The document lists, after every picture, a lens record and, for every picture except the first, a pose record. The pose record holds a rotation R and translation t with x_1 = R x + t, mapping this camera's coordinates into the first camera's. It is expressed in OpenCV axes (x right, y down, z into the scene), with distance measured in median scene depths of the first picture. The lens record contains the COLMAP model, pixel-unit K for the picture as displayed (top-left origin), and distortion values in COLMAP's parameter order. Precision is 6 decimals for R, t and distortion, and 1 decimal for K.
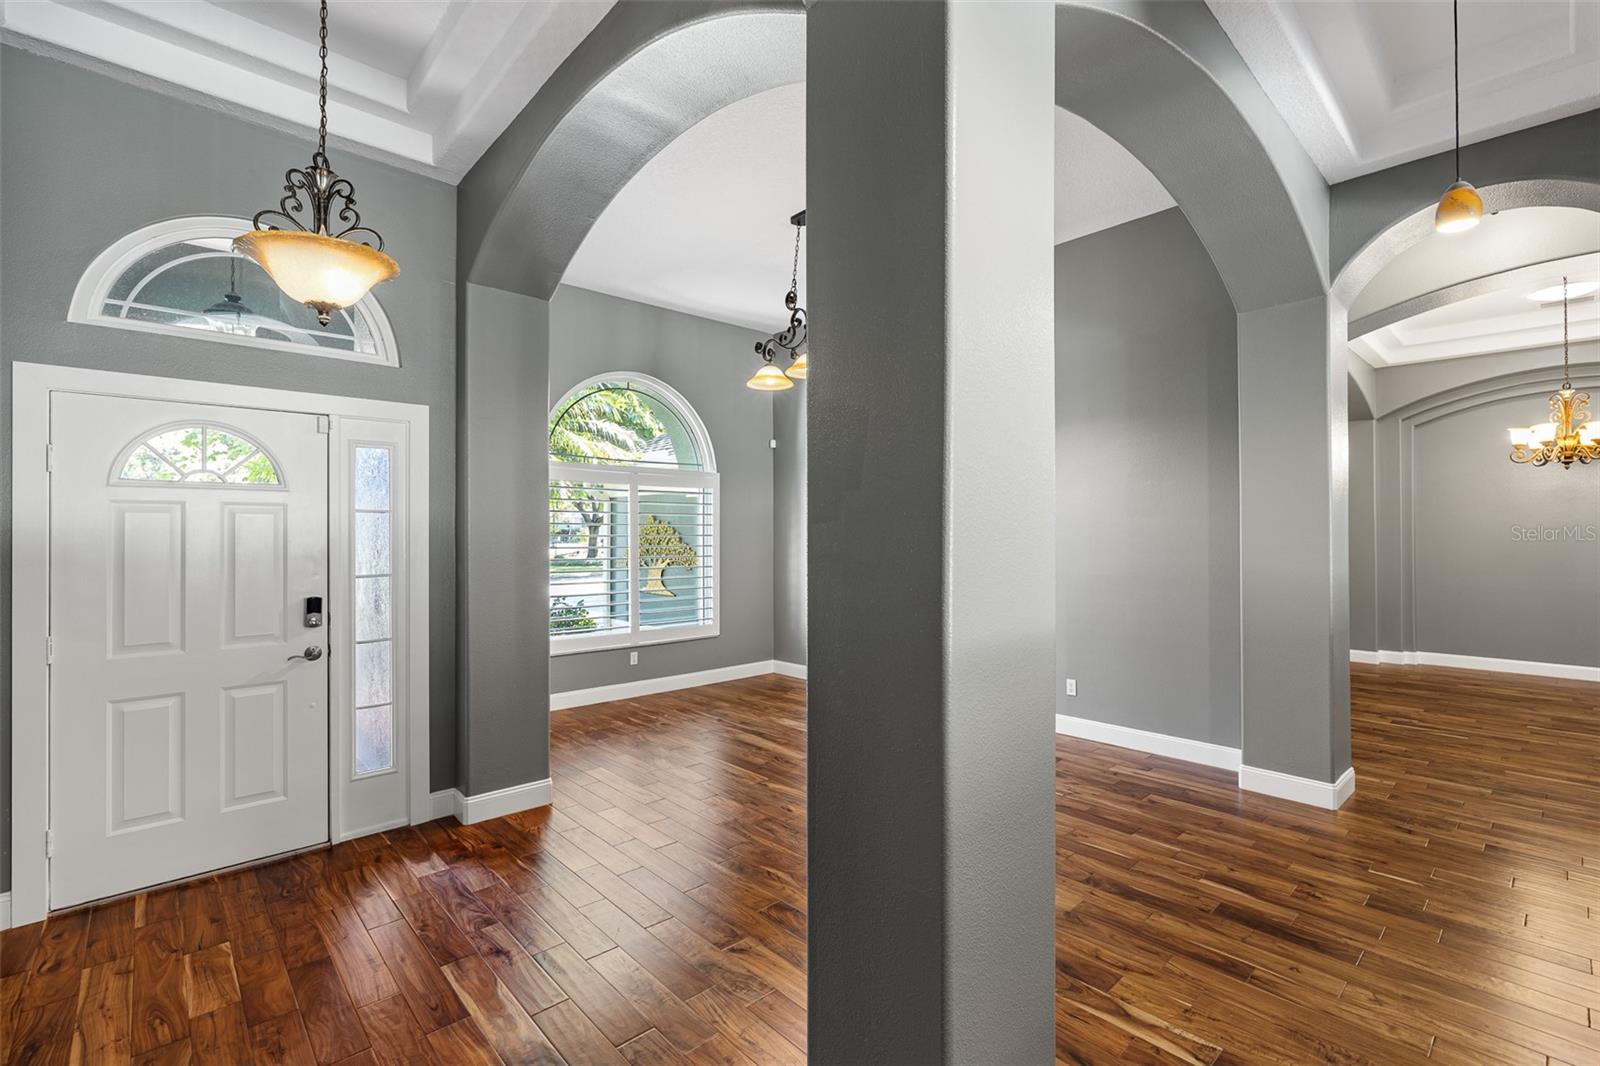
lens RADIAL K [[719.2, 0, 811.7], [0, 719.2, 524.1], [0, 0, 1]] dist [-0.004533, -0.000189]
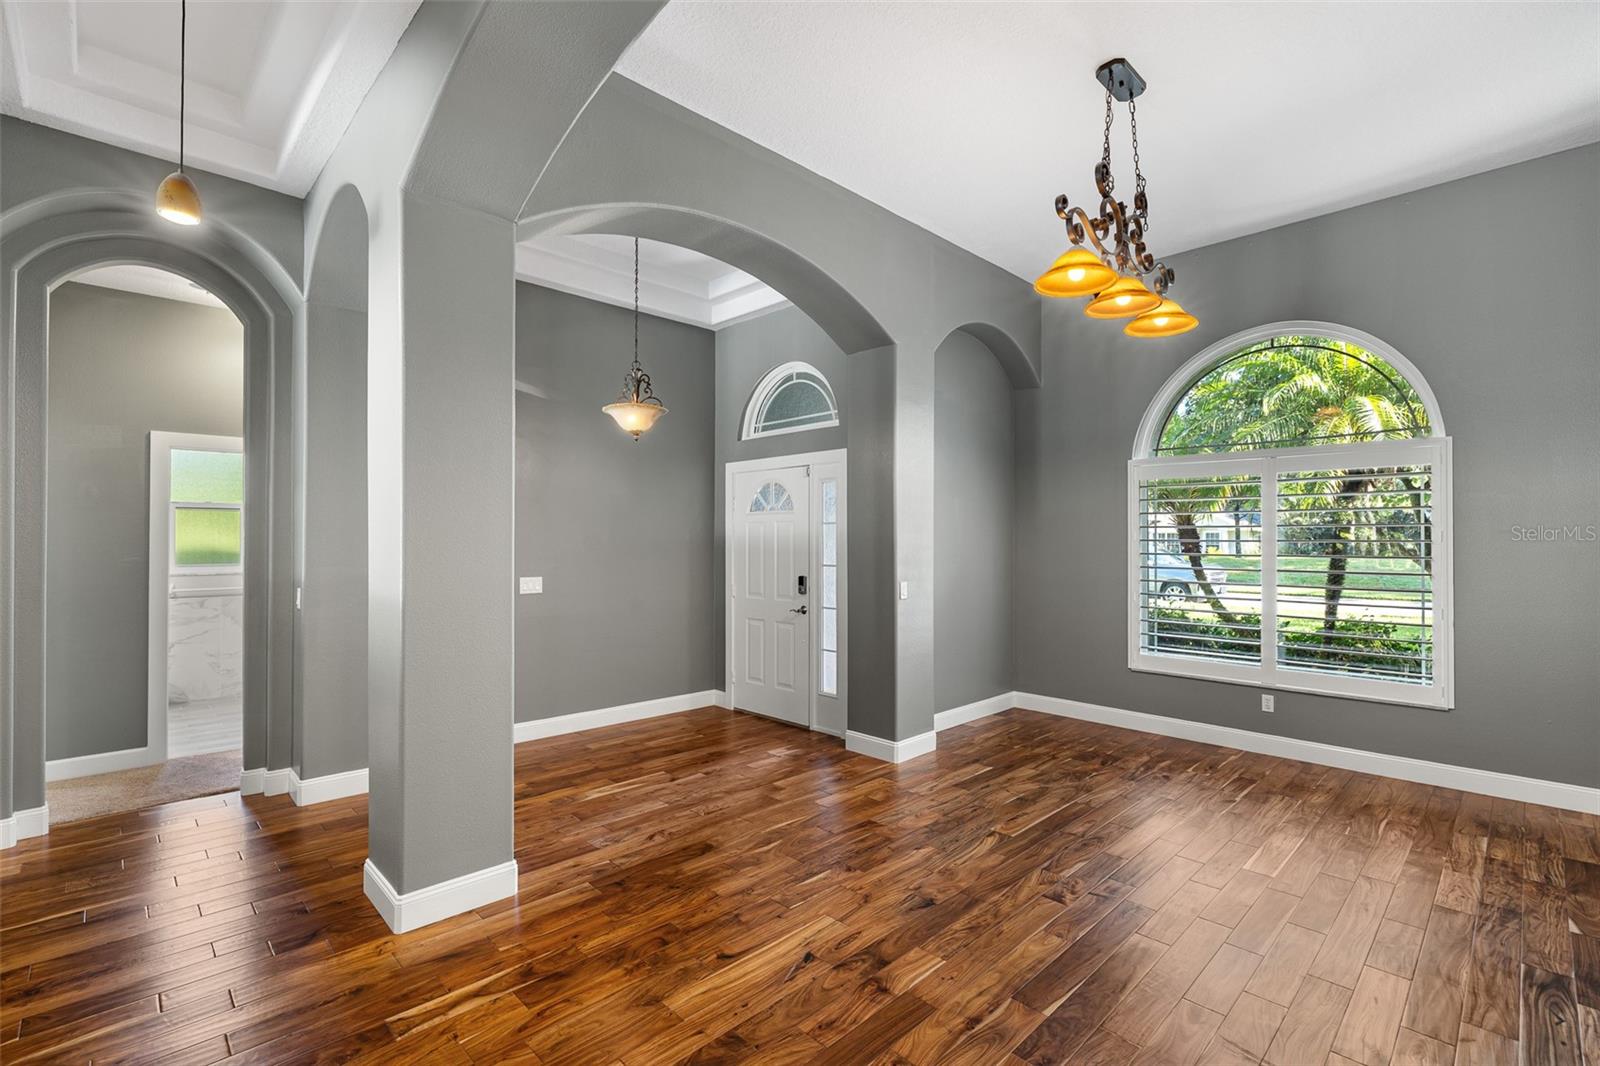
lens RADIAL K [[719.2, 0, 785.0], [0, 719.2, 532.1], [0, 0, 1]] dist [-0.004533, -0.000189]
pose [[0.009249, -0.007754, -0.999927, 1.005942], [0.012699, 0.999890, -0.007636, 0.011762], [0.999877, -0.012627, 0.009346, 0.971543]]
